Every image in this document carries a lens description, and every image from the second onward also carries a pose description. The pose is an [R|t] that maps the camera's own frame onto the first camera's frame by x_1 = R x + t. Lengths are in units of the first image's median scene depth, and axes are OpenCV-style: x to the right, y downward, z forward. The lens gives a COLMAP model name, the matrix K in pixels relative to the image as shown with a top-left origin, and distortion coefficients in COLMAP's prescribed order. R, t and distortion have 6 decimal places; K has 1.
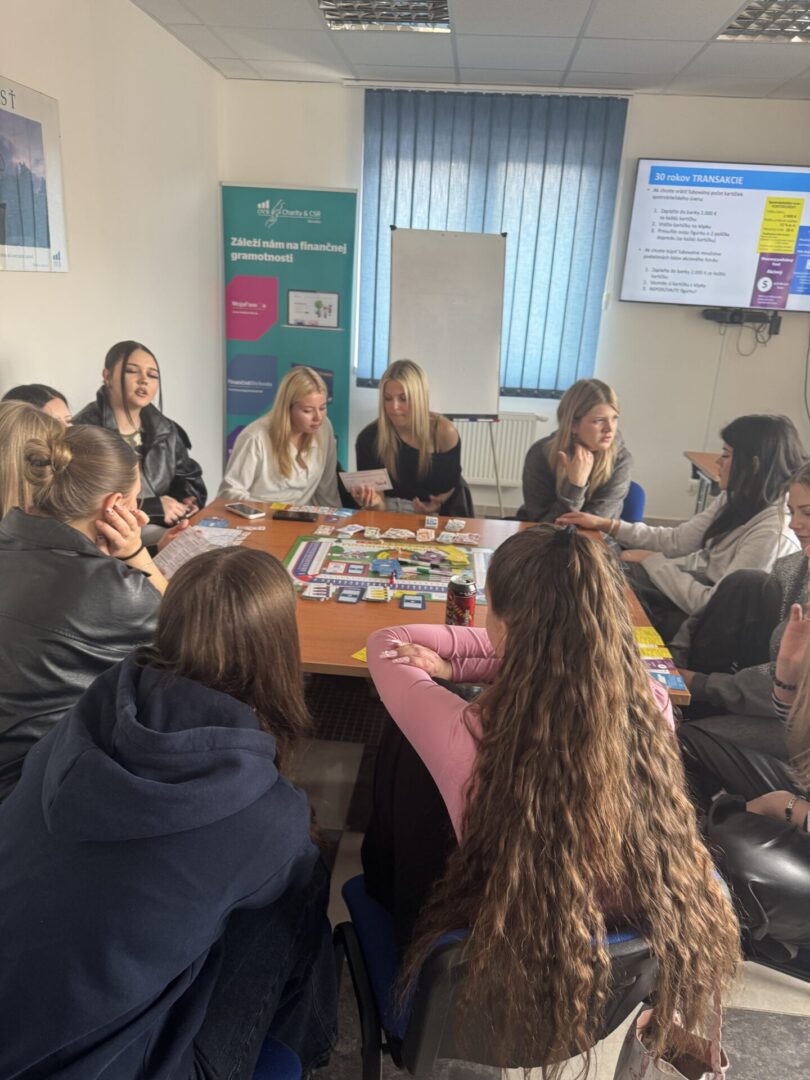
lens RADIAL K [[783.1, 0, 445.3], [0, 783.1, 568.6], [0, 0, 1]] dist [-0.046301, 0.019023]
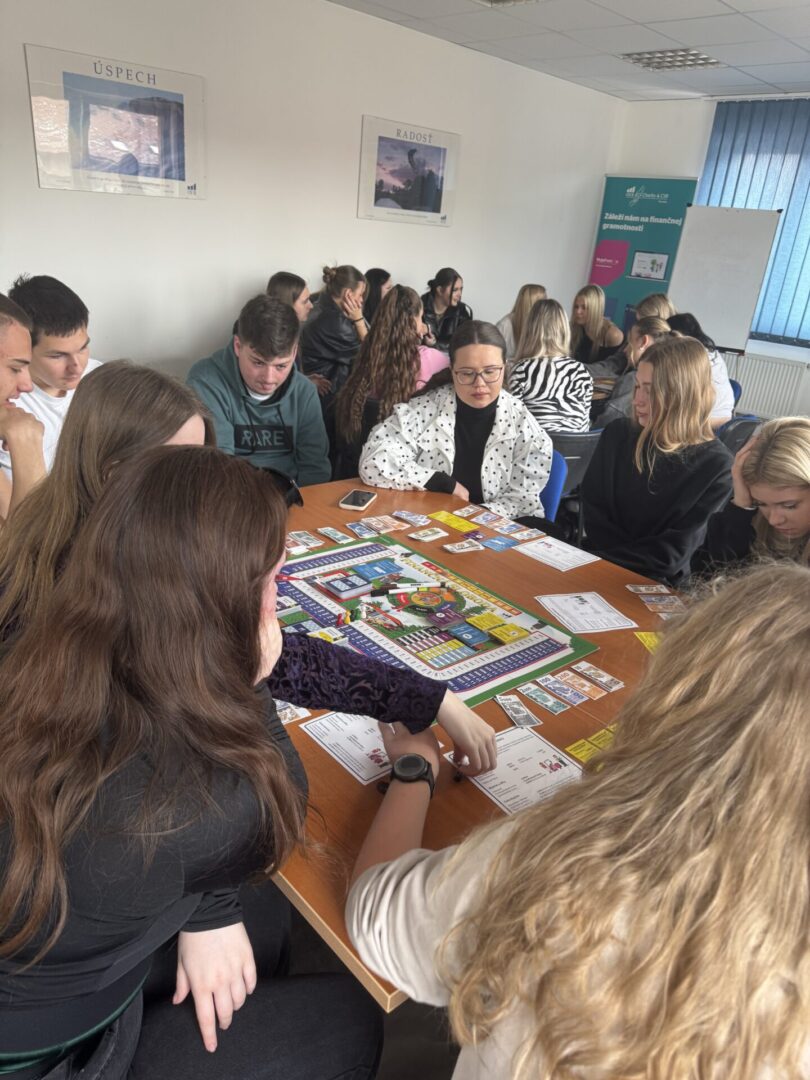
lens RADIAL K [[783.1, 0, 409.2], [0, 783.1, 548.2], [0, 0, 1]] dist [-0.046301, 0.019023]
pose [[0.744798, 0.256654, -0.615958, 0.493110], [-0.263580, 0.961165, 0.081780, 0.146452], [0.613026, 0.101445, 0.783523, -0.281517]]
